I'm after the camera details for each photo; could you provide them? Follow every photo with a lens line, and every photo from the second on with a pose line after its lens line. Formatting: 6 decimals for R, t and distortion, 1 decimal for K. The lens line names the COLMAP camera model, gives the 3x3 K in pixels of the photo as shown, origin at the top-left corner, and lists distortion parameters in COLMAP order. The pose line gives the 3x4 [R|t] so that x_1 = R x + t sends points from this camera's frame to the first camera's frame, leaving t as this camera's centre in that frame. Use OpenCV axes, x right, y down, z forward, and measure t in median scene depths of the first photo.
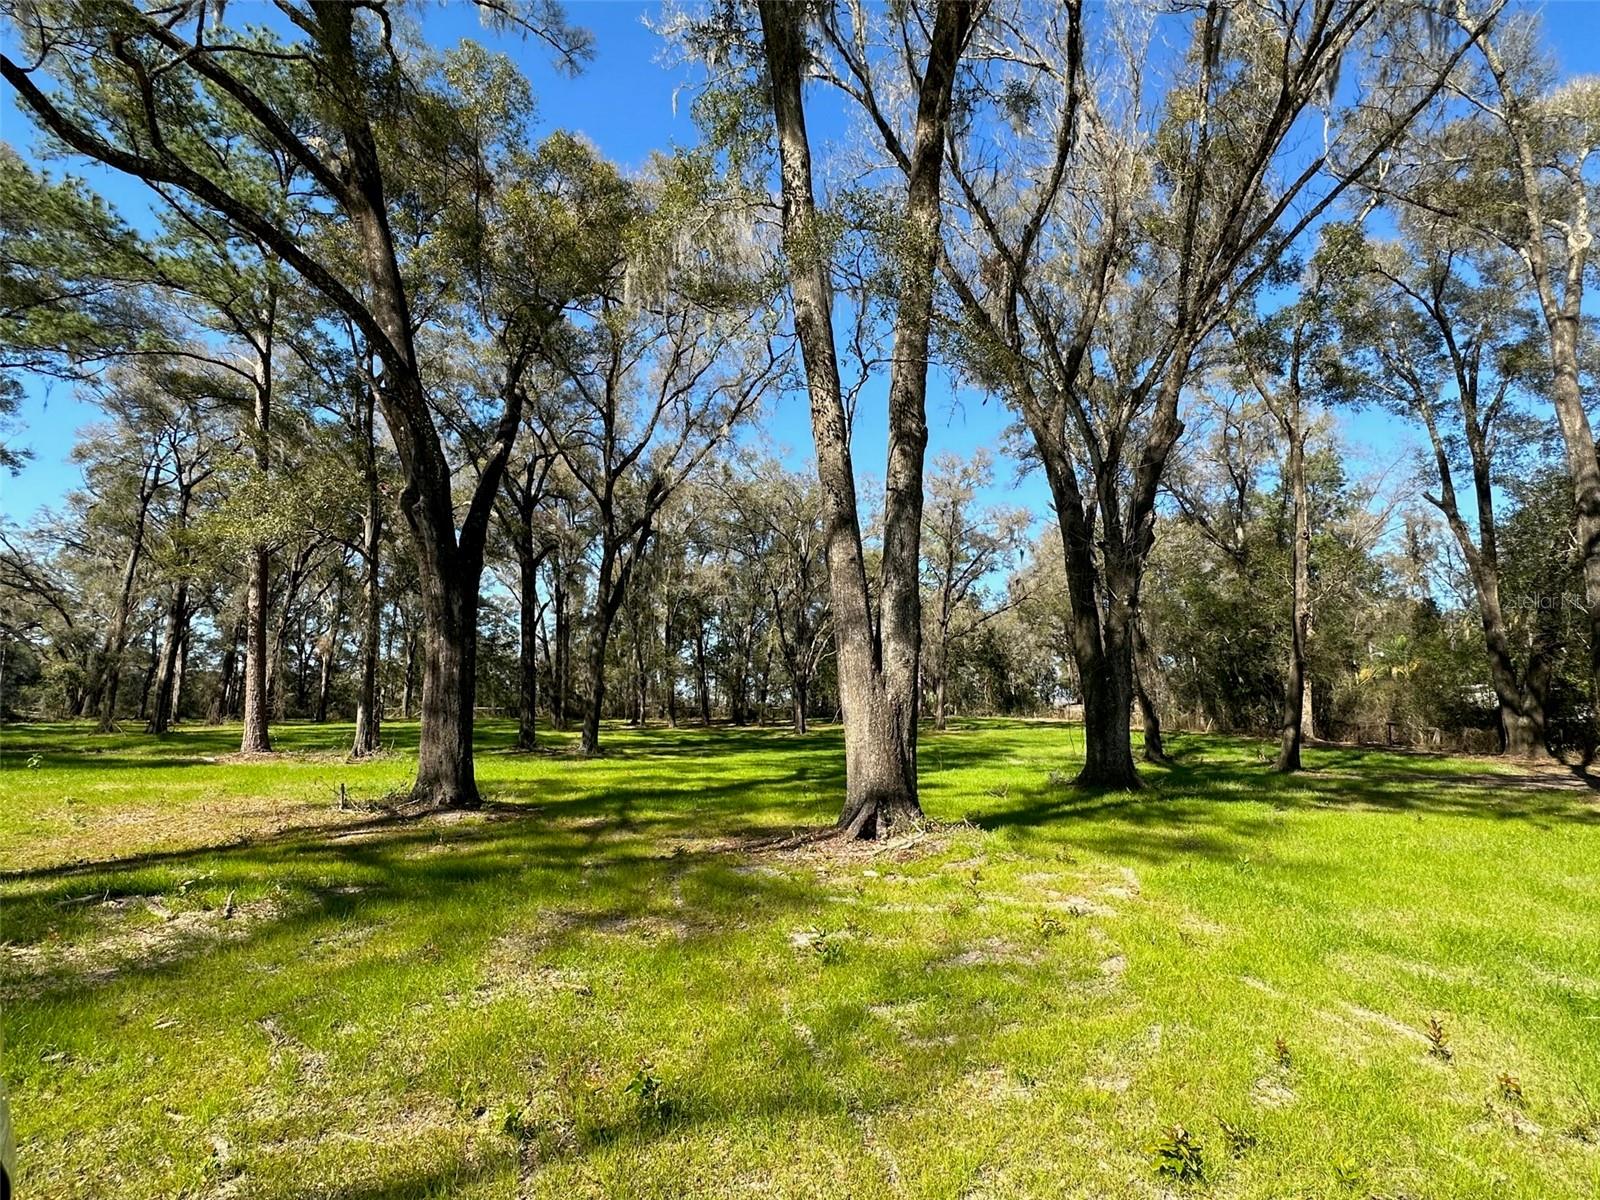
lens RADIAL K [[815.6, 0, 795.9], [0, 815.6, 606.3], [0, 0, 1]] dist [-0.001059, 0.000268]
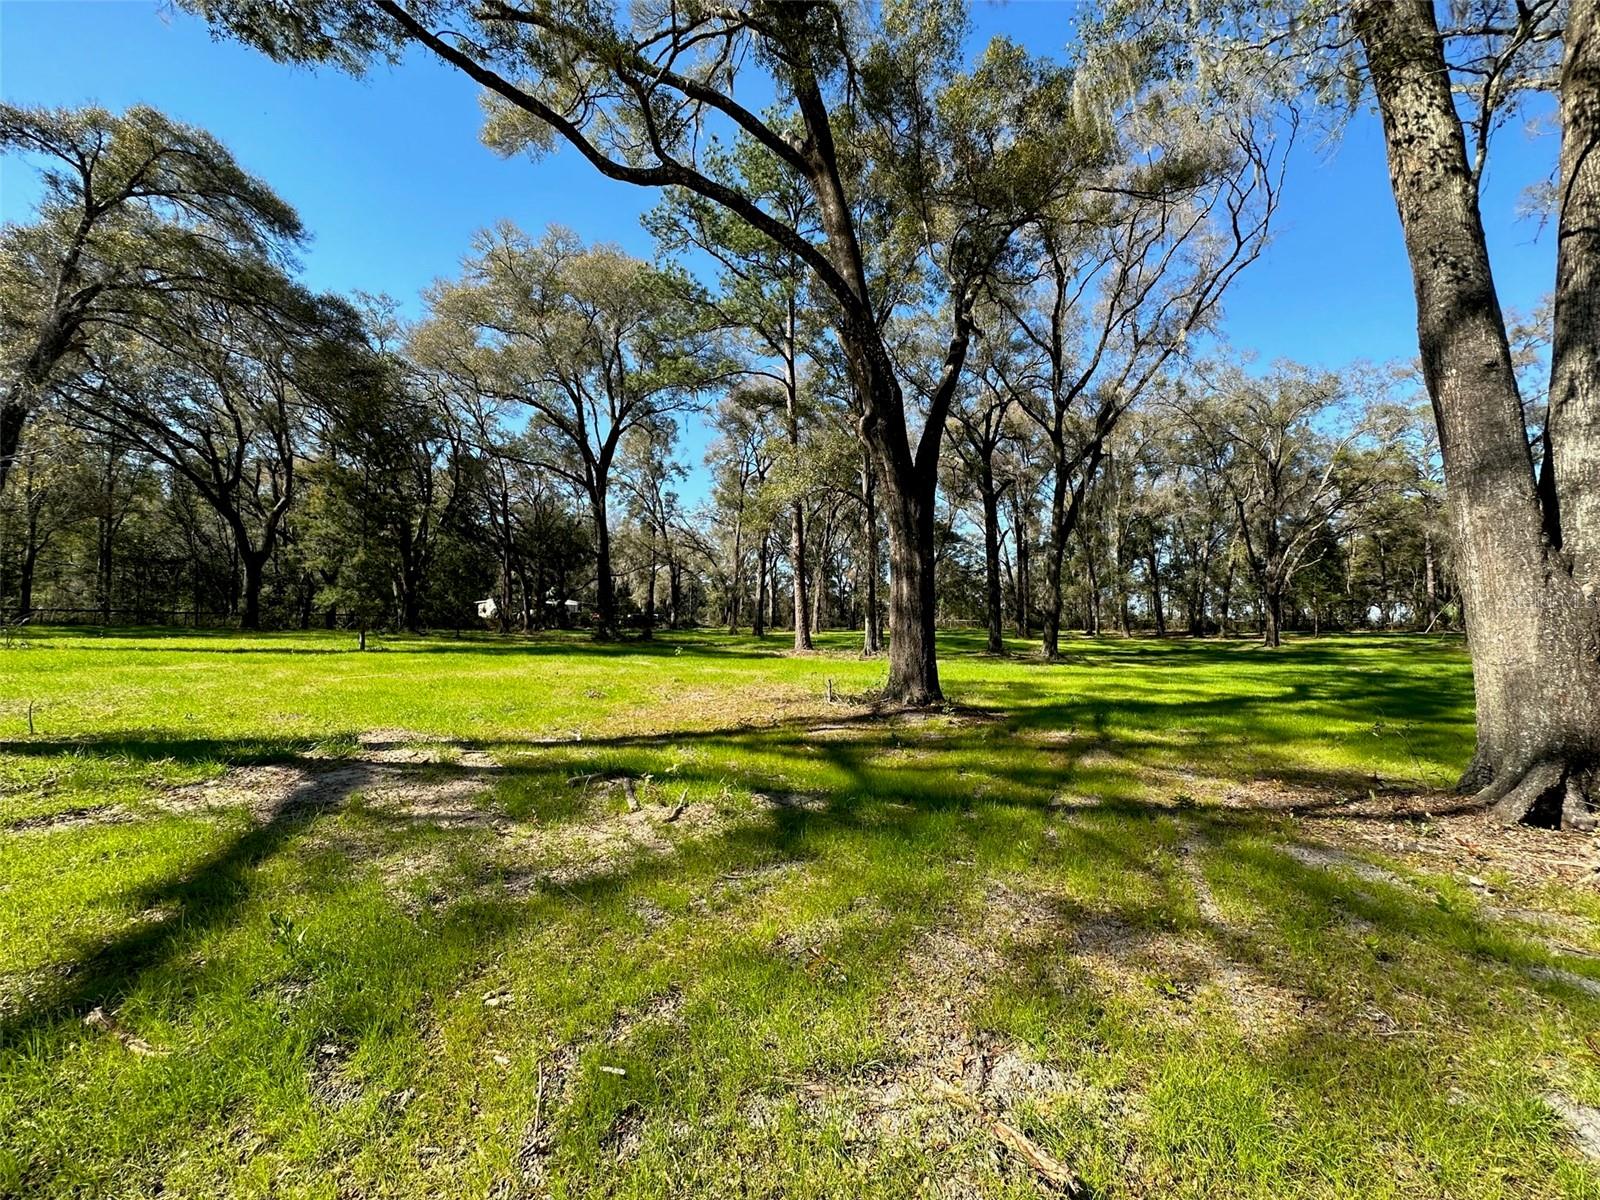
lens RADIAL K [[638.1, 0, 800.0], [0, 638.1, 600.0], [0, 0, 1]] dist [-0.002516, 0.000392]
pose [[0.815332, -0.016115, -0.578769, -0.018436], [0.068537, 0.995271, 0.068839, 0.011309], [0.574923, -0.095793, 0.812581, 0.071166]]
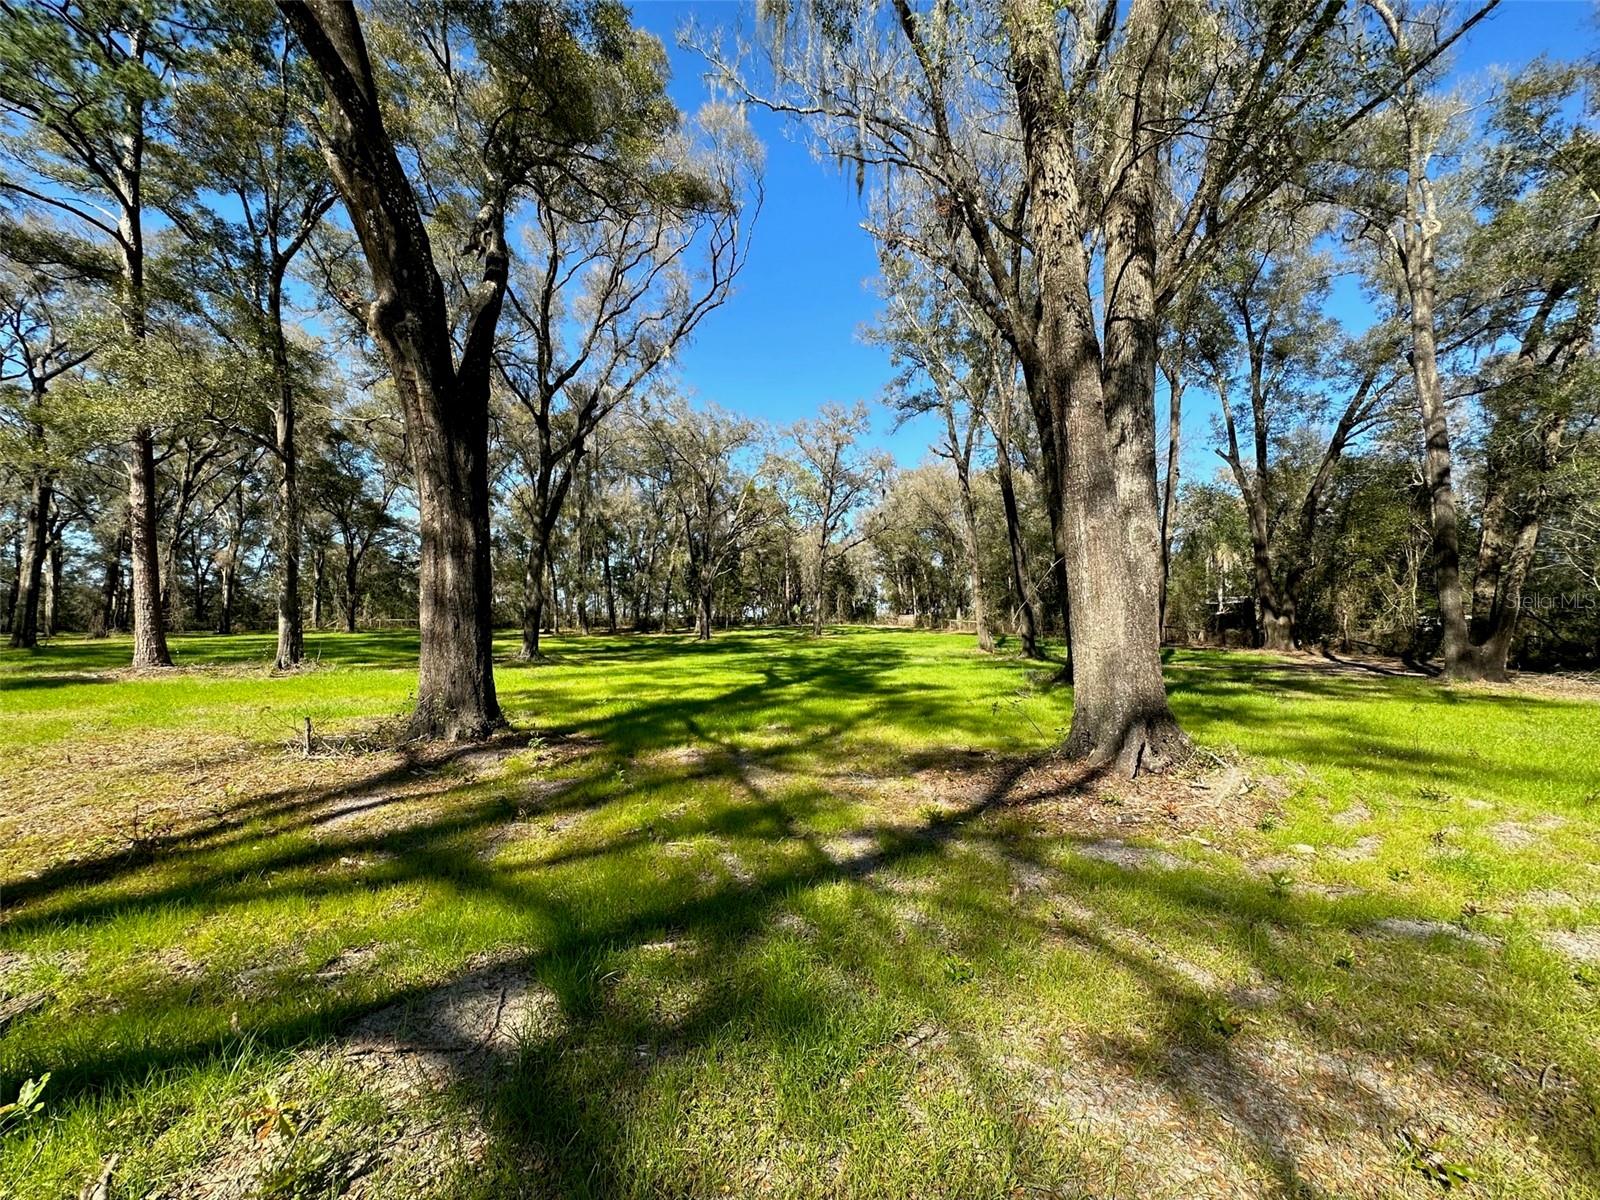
lens RADIAL K [[638.1, 0, 800.0], [0, 638.1, 600.0], [0, 0, 1]] dist [-0.002516, 0.000392]
pose [[0.976841, 0.000952, 0.213965, -0.074650], [-0.021030, 0.995575, 0.091583, 0.016976], [-0.212931, -0.093962, 0.972539, 0.111379]]
